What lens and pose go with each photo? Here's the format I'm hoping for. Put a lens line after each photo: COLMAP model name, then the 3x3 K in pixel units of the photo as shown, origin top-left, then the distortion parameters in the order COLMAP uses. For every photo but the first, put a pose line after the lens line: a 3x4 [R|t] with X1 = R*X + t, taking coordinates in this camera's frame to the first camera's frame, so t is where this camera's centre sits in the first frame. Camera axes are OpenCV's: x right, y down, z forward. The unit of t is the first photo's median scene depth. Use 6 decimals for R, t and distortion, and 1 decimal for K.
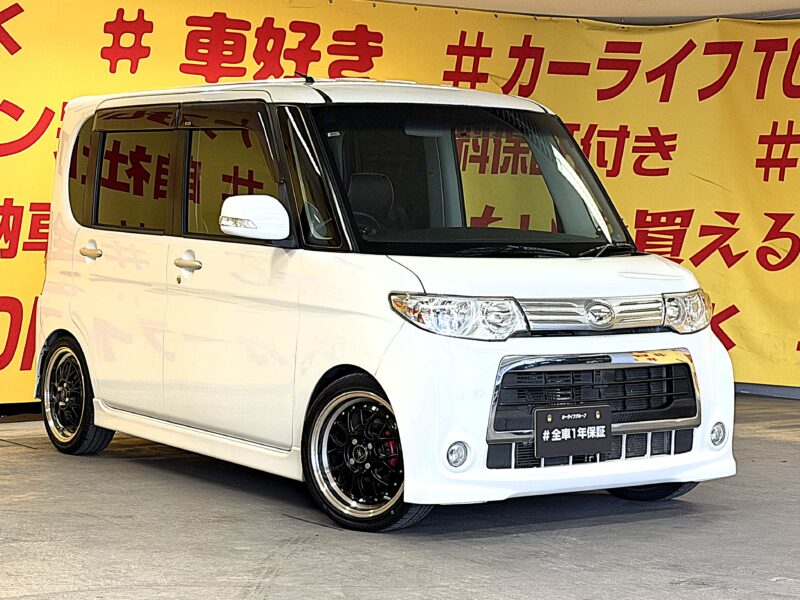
lens RADIAL K [[1751.2, 0, 405.2], [0, 1751.2, 295.6], [0, 0, 1]] dist [0.104290, 0.000000]
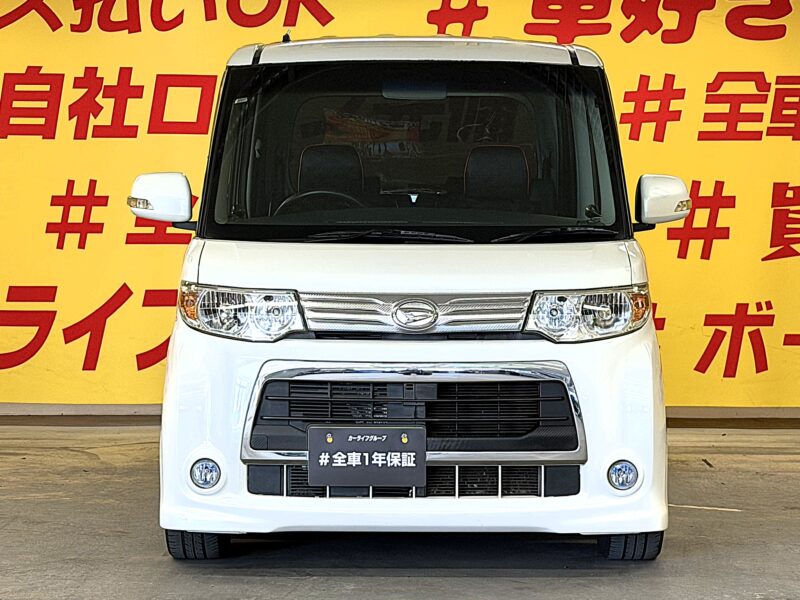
lens RADIAL K [[2003.9, 0, 436.9], [0, 2003.9, 294.0], [0, 0, 1]] dist [0.163522, 0.000000]
pose [[0.838324, 0.016467, -0.544923, 0.591645], [-0.017206, 0.999845, 0.003745, -0.001877], [0.544900, 0.006236, 0.838478, 0.223122]]
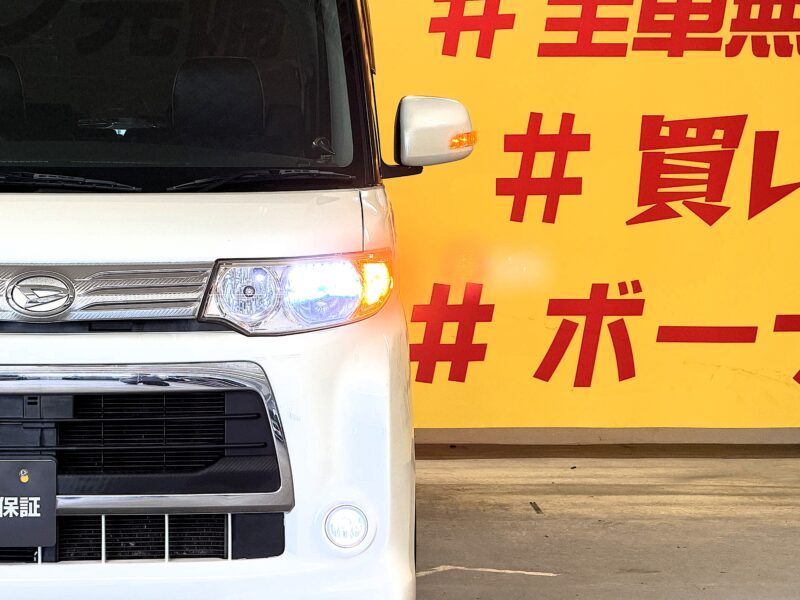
lens RADIAL K [[2696.4, 0, 403.3], [0, 2696.4, 262.9], [0, 0, 1]] dist [0.173805, 0.000000]
pose [[0.859469, 0.012239, -0.511041, 0.613051], [-0.016013, 0.999867, -0.002984, 0.001766], [0.510937, 0.010748, 0.859551, 0.313700]]
